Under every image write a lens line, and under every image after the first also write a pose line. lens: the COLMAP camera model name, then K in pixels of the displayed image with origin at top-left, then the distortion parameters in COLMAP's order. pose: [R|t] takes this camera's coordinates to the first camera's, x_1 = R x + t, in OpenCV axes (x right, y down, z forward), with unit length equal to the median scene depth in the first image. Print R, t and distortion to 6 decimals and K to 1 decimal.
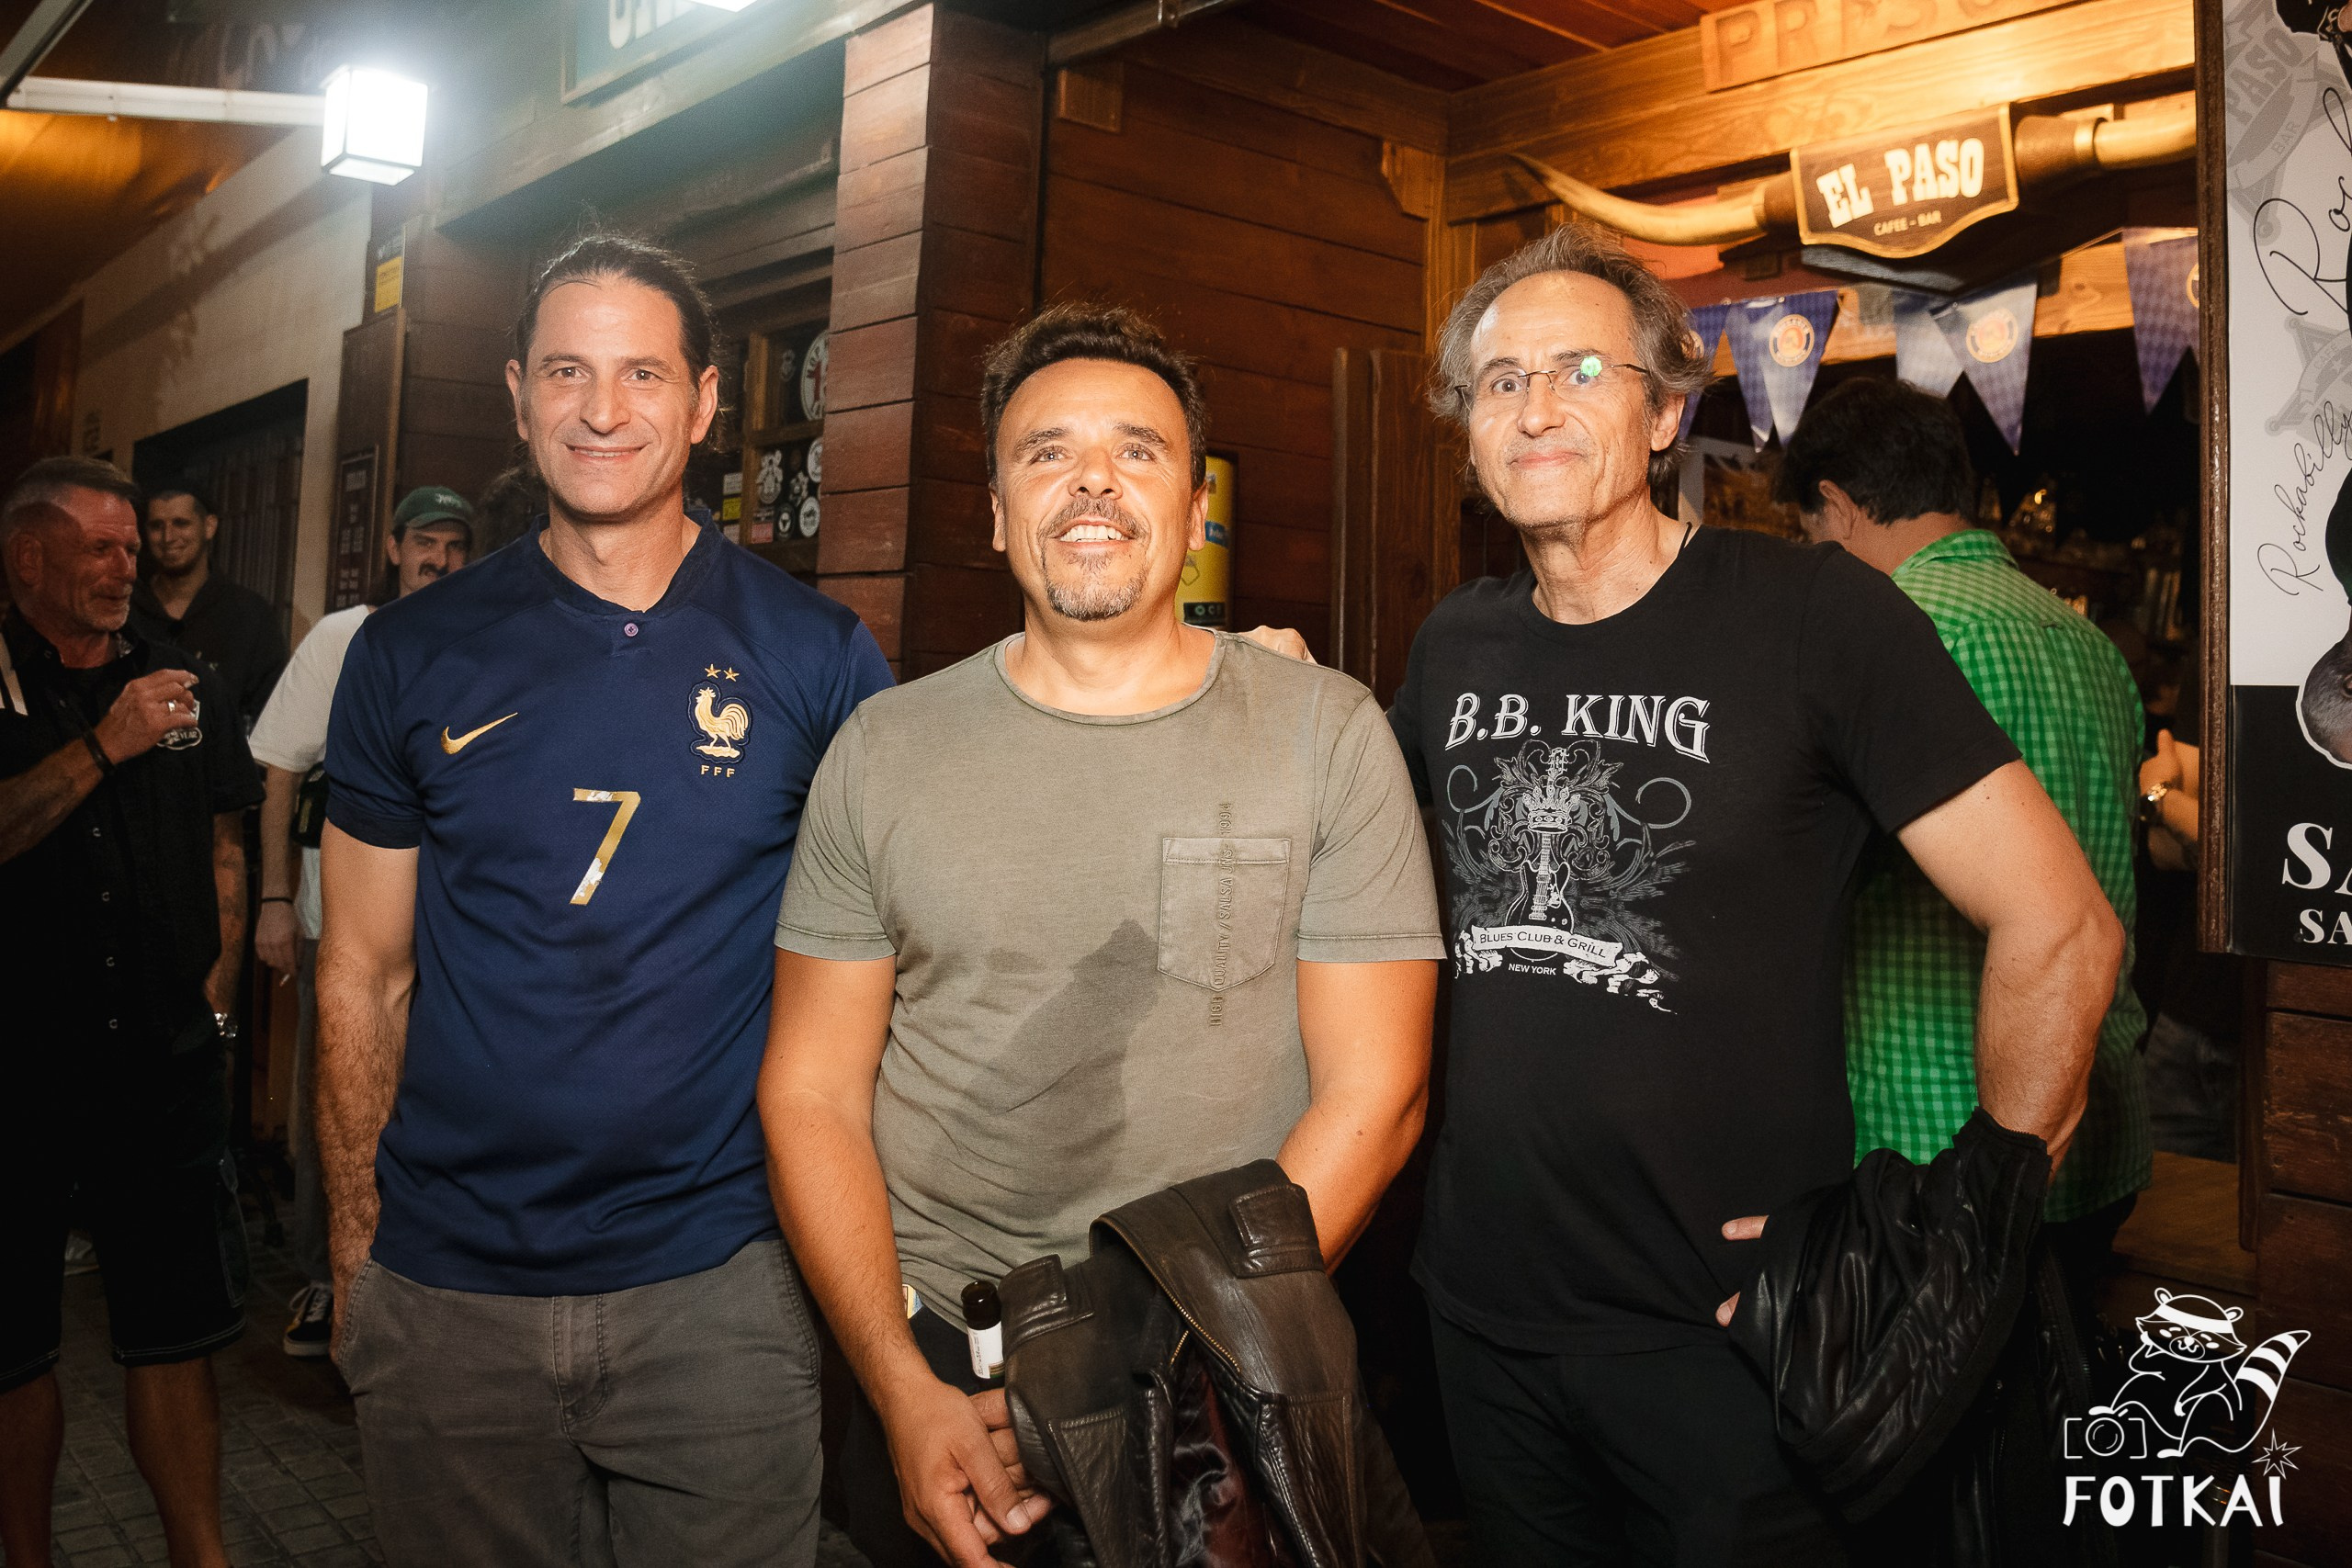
lens RADIAL K [[2201.3, 0, 1142.5], [0, 2201.3, 591.8], [0, 0, 1]] dist [-0.087613, 0.000000]
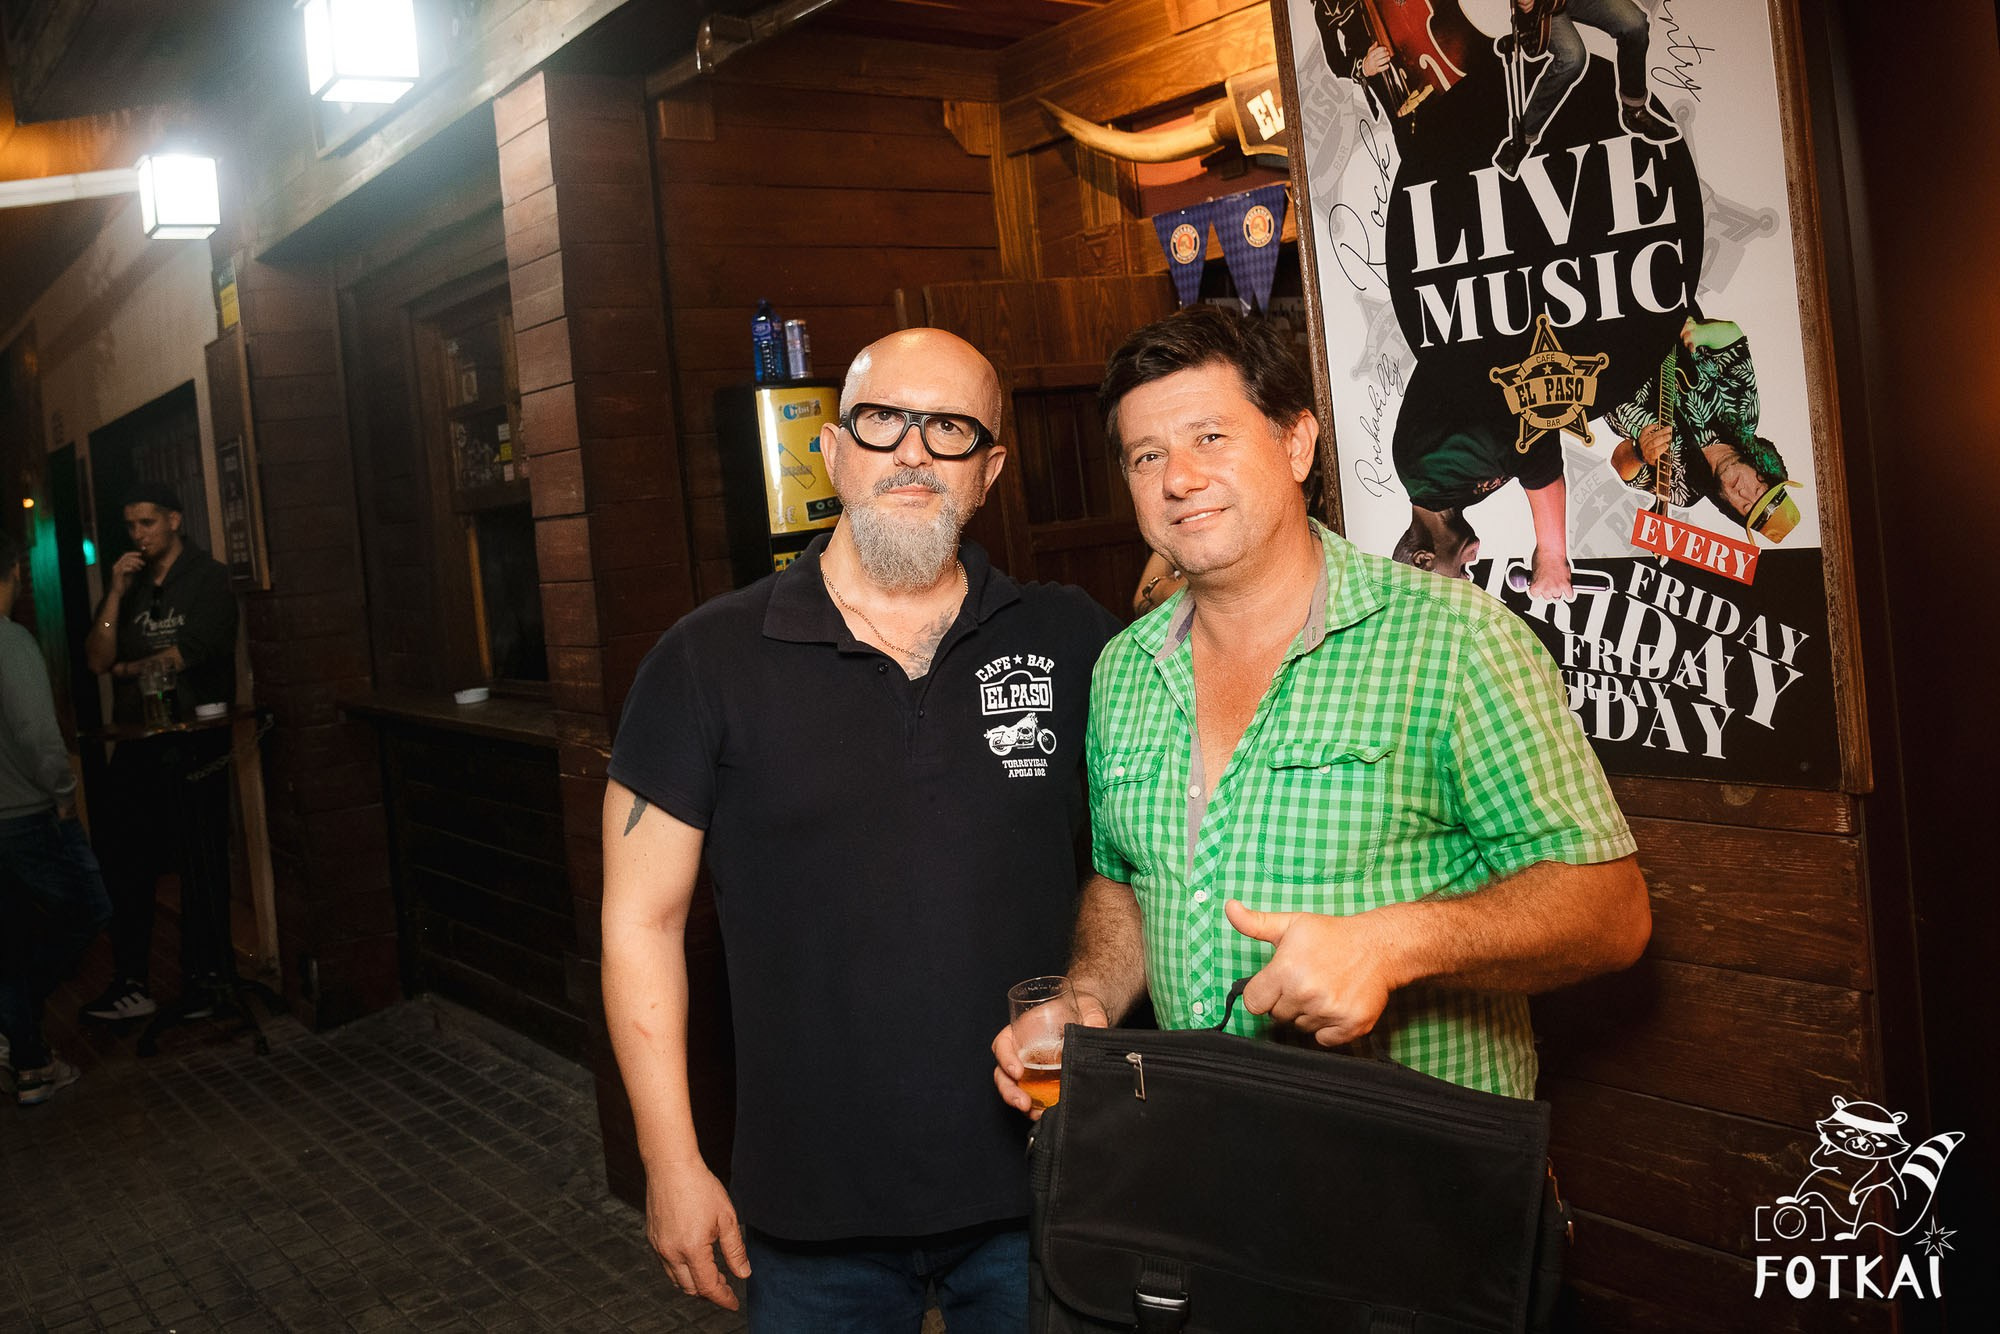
lens RADIAL K [[1872.1, 0, 985.9], [0, 1872.1, 537.0], [0, 0, 1]] dist [-0.087613, 0.000000]
pose [[0.989331, -0.139713, -0.041278, 0.163198], [0.142852, 0.985935, 0.086743, -0.054999], [0.028578, -0.091714, 0.995375, -0.096584]]
